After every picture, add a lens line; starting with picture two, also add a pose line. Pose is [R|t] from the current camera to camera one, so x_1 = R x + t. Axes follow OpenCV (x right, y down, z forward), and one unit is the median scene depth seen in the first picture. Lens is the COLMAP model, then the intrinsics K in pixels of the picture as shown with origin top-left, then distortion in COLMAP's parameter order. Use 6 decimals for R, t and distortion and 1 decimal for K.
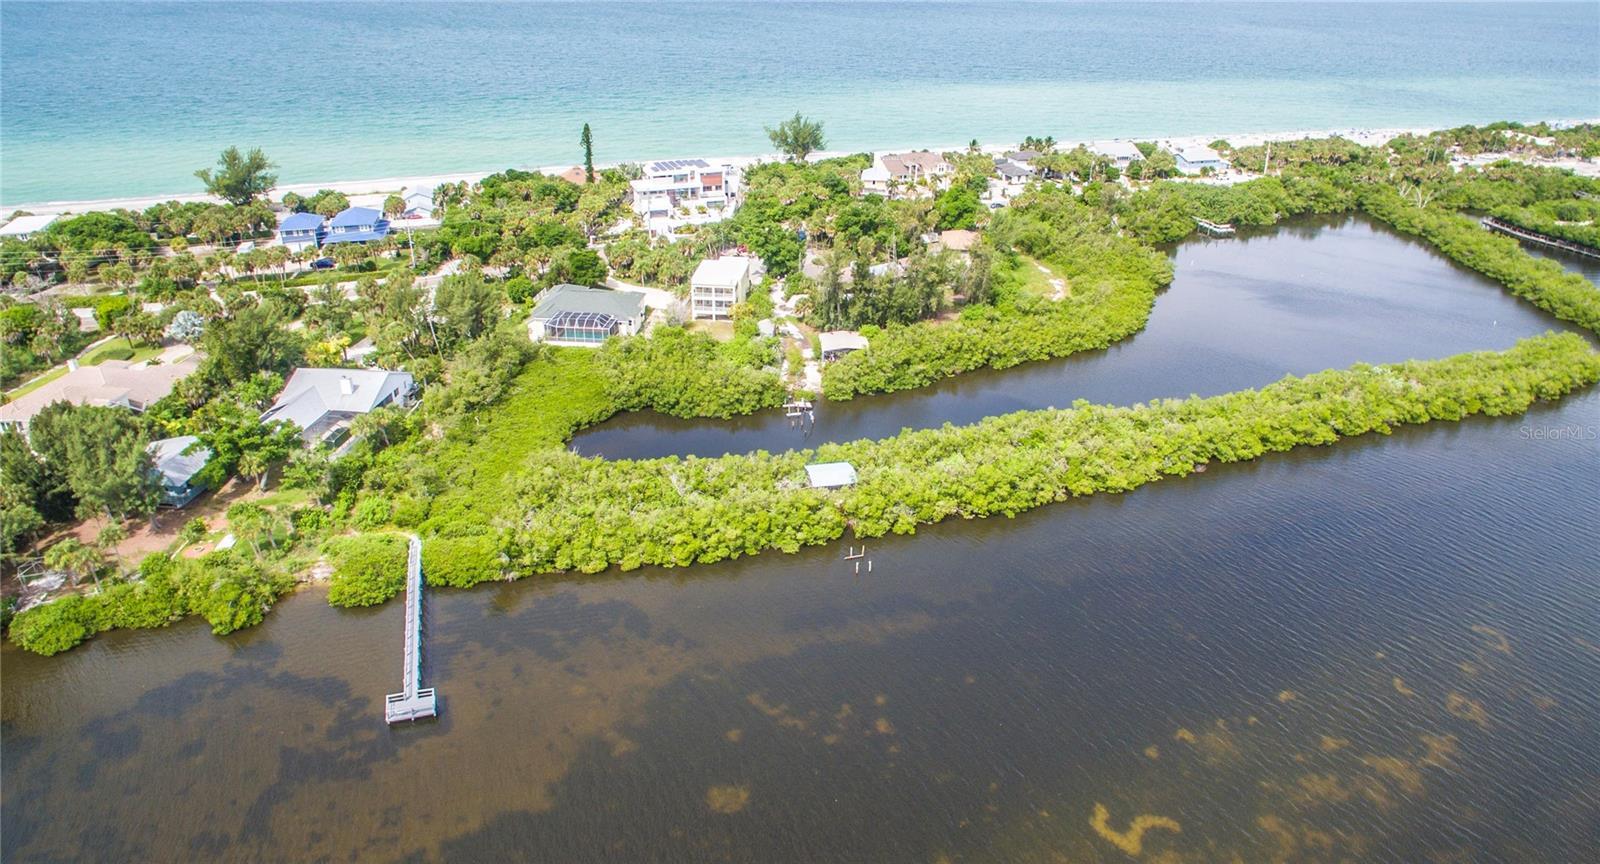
lens RADIAL K [[1021.3, 0, 831.2], [0, 1021.3, 392.5], [0, 0, 1]] dist [-0.122905, 0.000641]
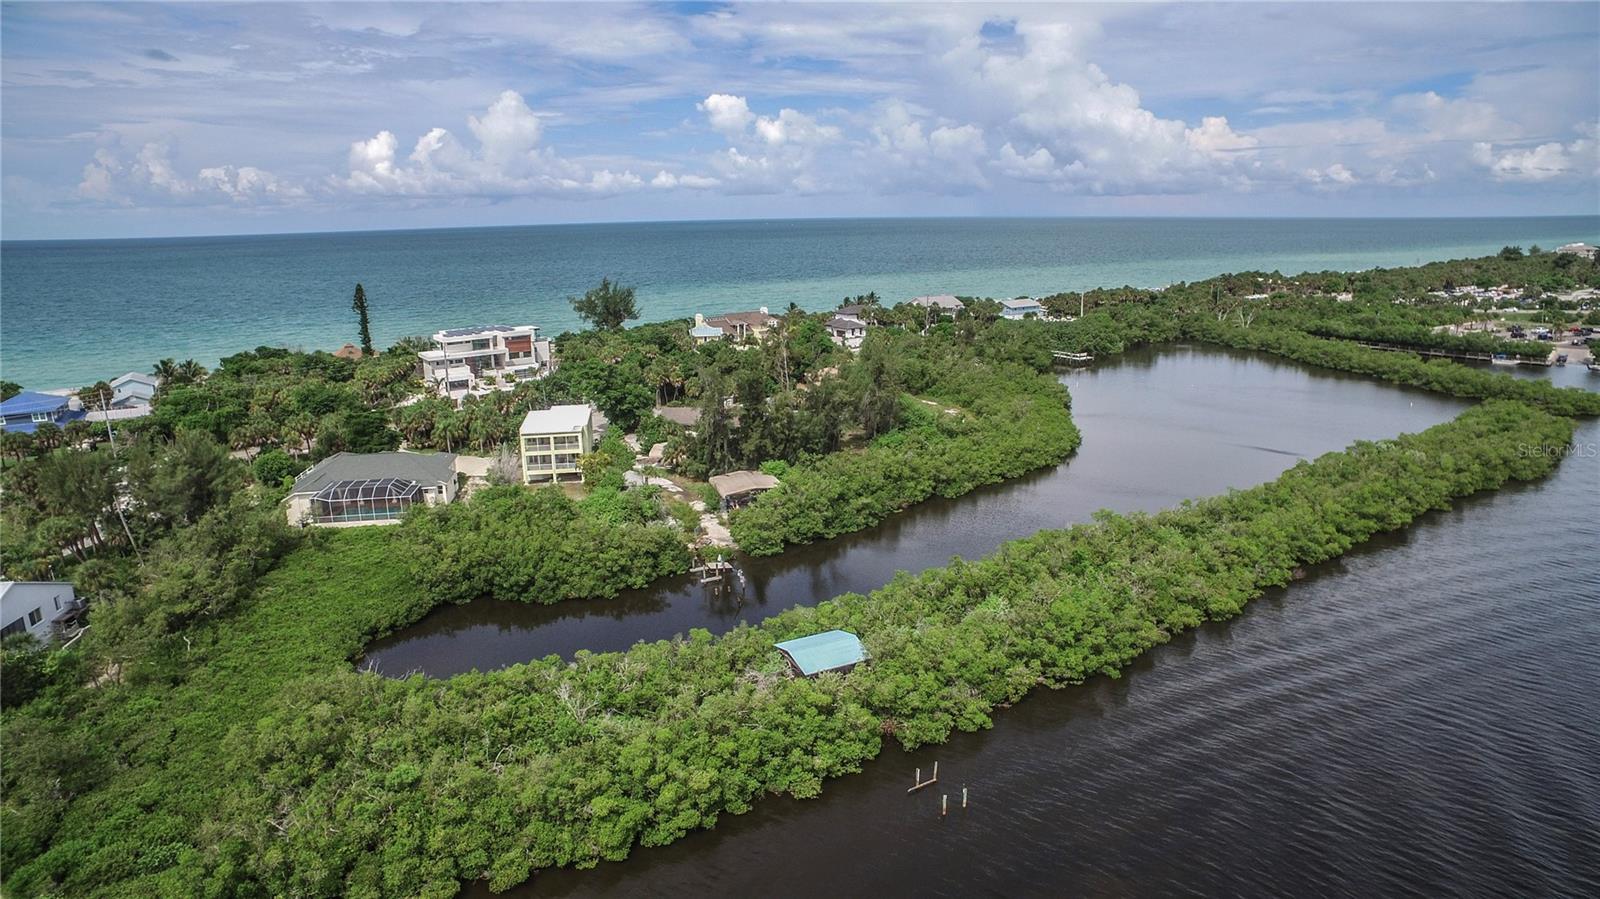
lens RADIAL K [[928.5, 0, 797.4], [0, 928.5, 452.0], [0, 0, 1]] dist [-0.124365, 0.088075]
pose [[0.973076, -0.090937, 0.211786, -0.097787], [0.125269, 0.979976, -0.154776, 0.038622], [-0.193470, 0.177139, 0.964982, 0.372213]]
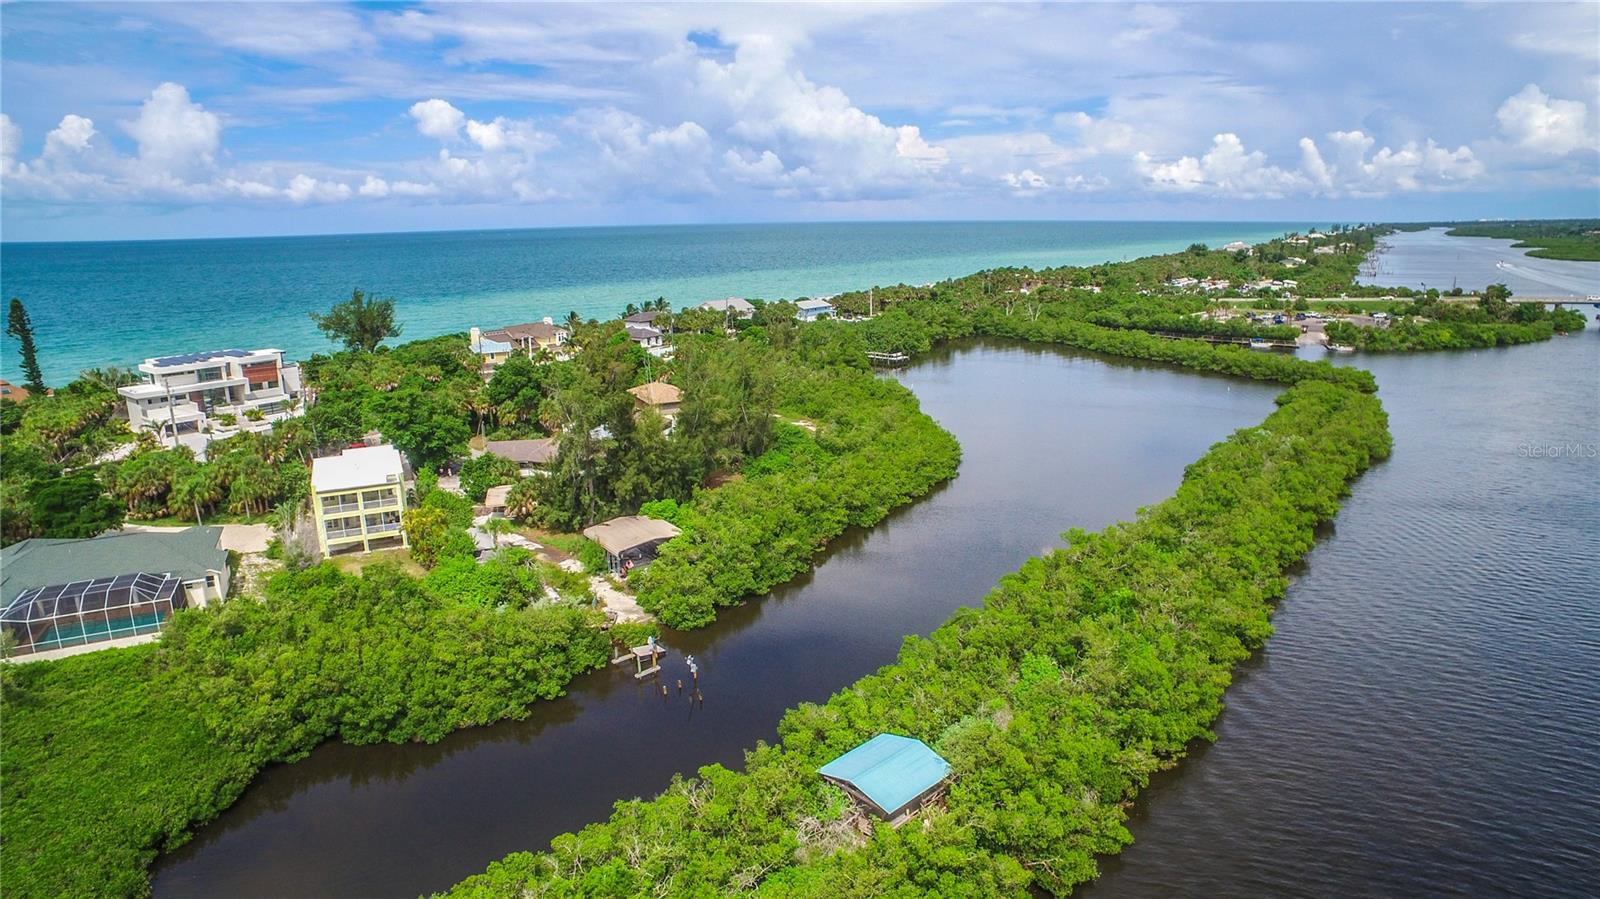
lens RADIAL K [[928.5, 0, 797.4], [0, 928.5, 452.0], [0, 0, 1]] dist [-0.124365, 0.088075]
pose [[0.862784, -0.154477, 0.481394, -0.166375], [0.234309, 0.965921, -0.109983, -0.015599], [-0.447999, 0.207686, 0.869576, 0.525783]]
